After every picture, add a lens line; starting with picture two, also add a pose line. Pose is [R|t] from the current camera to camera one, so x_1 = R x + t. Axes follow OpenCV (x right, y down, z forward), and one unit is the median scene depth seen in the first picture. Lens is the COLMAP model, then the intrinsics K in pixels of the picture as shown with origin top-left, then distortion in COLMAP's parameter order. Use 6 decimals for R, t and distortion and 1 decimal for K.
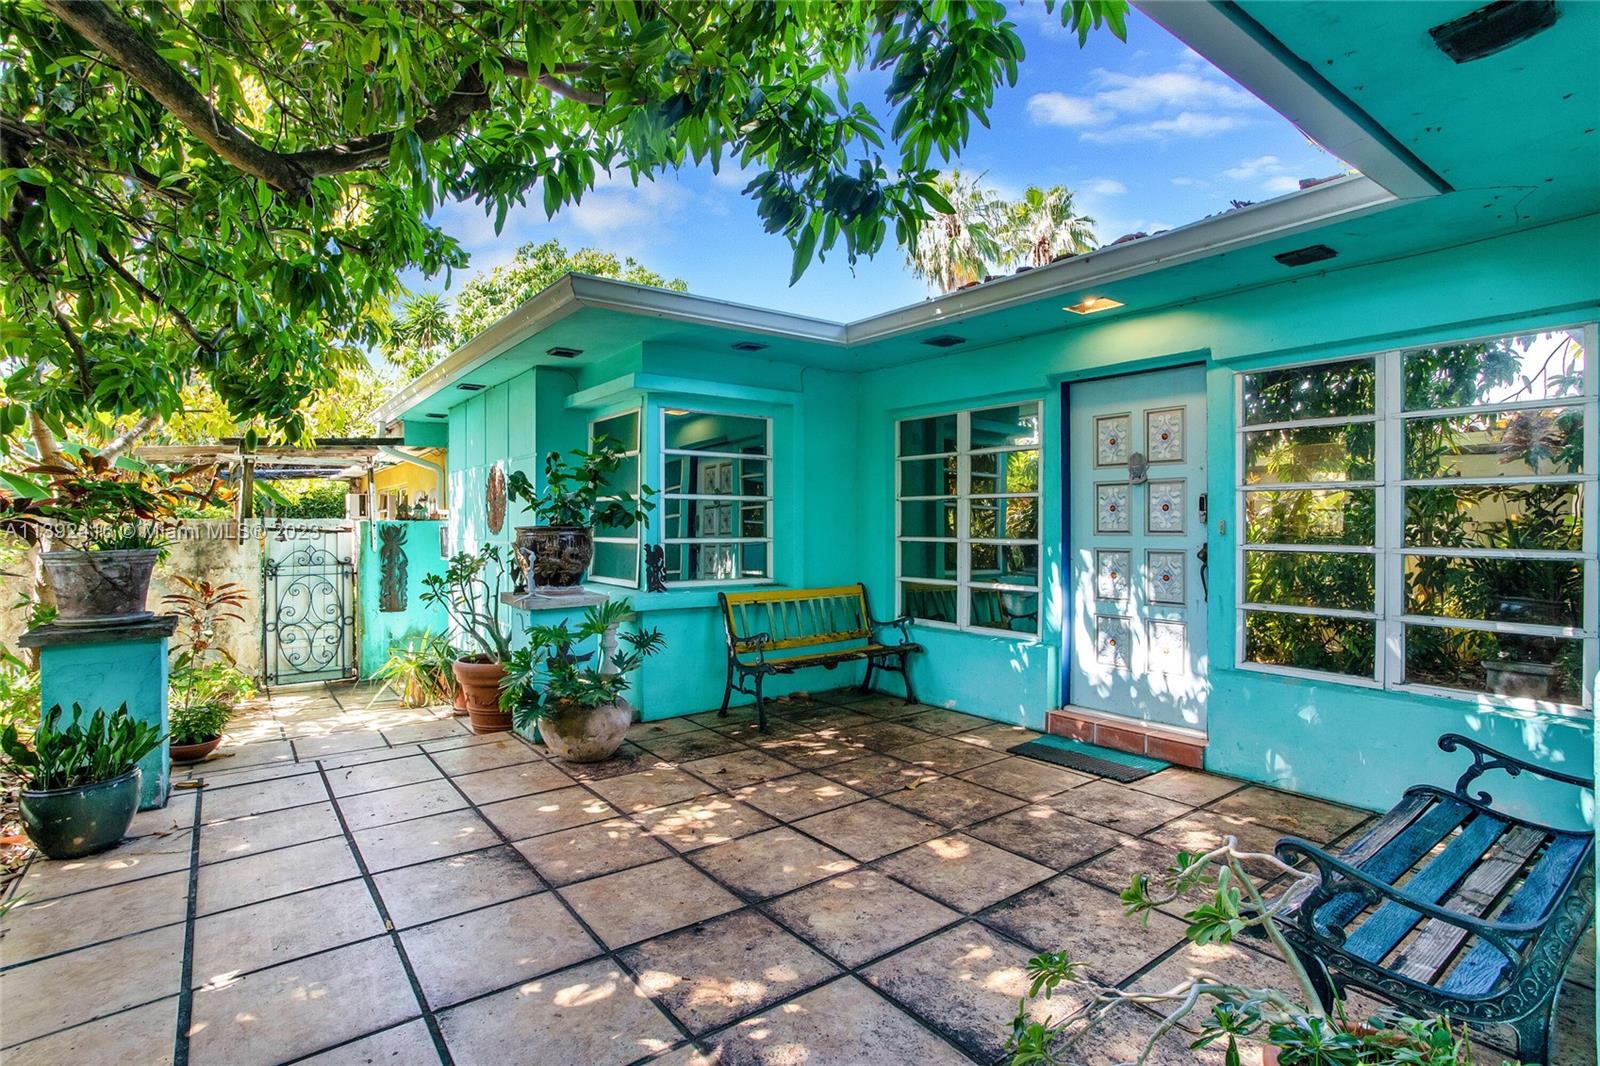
lens RADIAL K [[796.9, 0, 795.1], [0, 796.9, 527.9], [0, 0, 1]] dist [-0.104864, 0.078318]
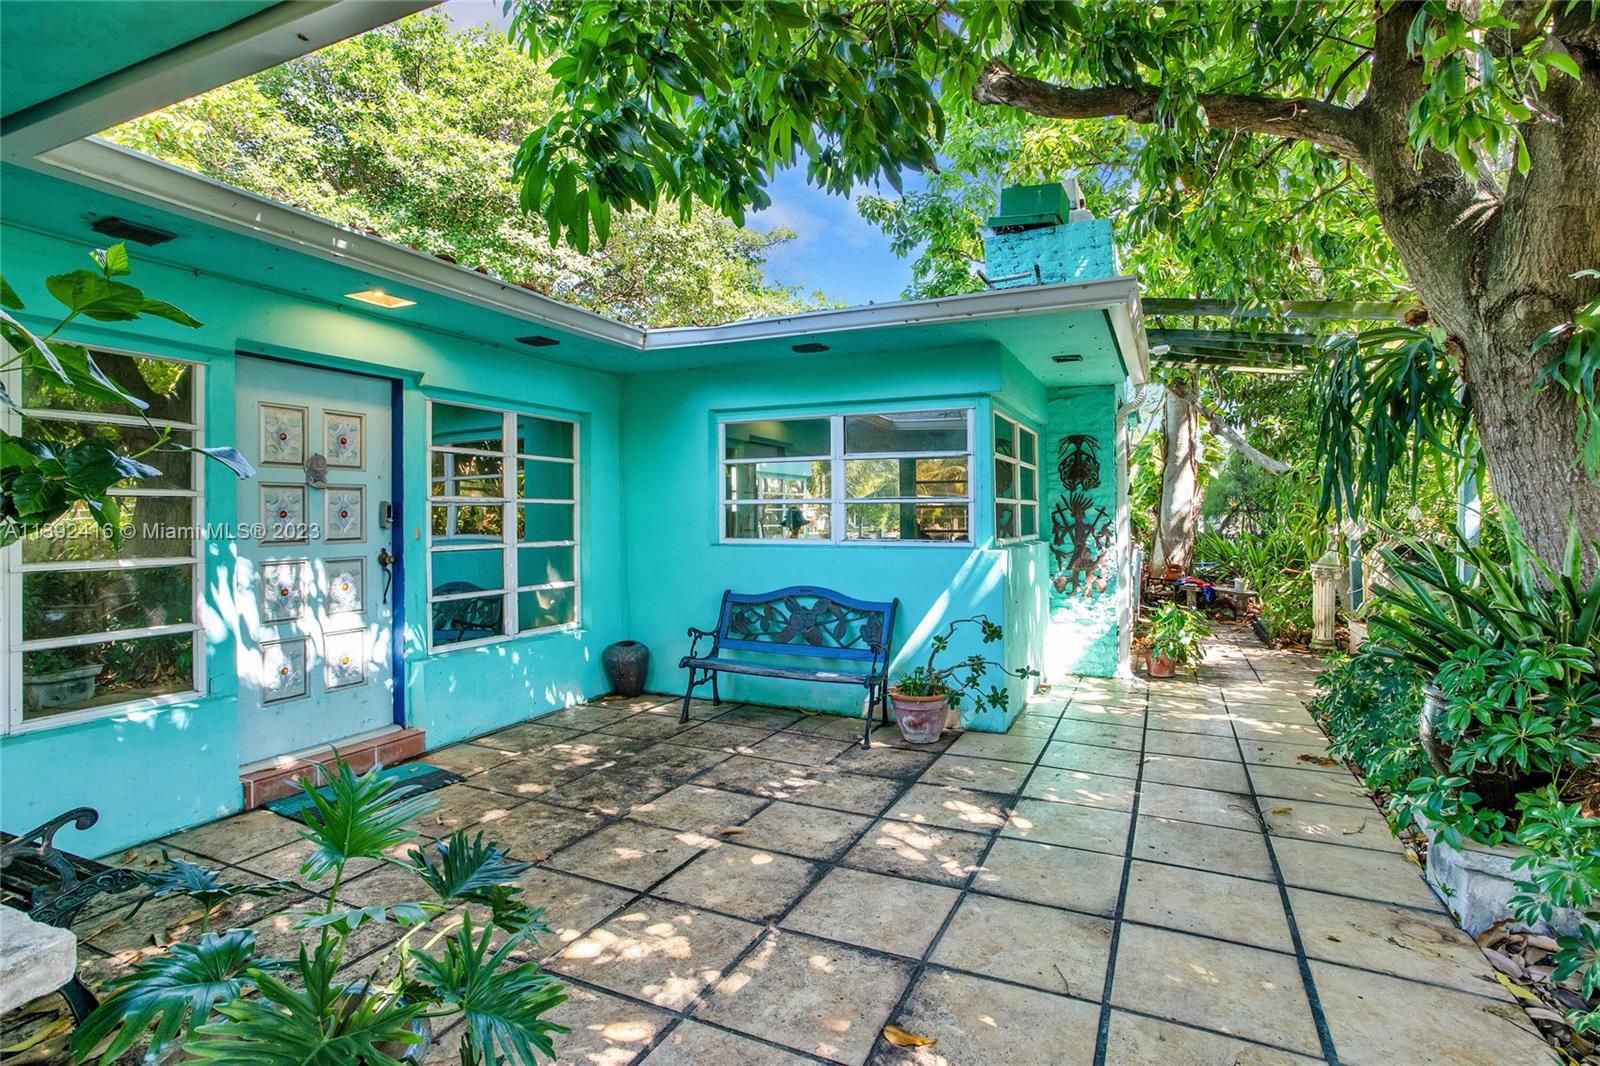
lens RADIAL K [[796.9, 0, 795.1], [0, 796.9, 527.9], [0, 0, 1]] dist [-0.104864, 0.078318]
pose [[-0.464237, -0.008509, 0.885670, -0.986653], [0.018635, 0.999639, 0.019372, -0.027819], [-0.885515, 0.025498, -0.463910, 1.493134]]
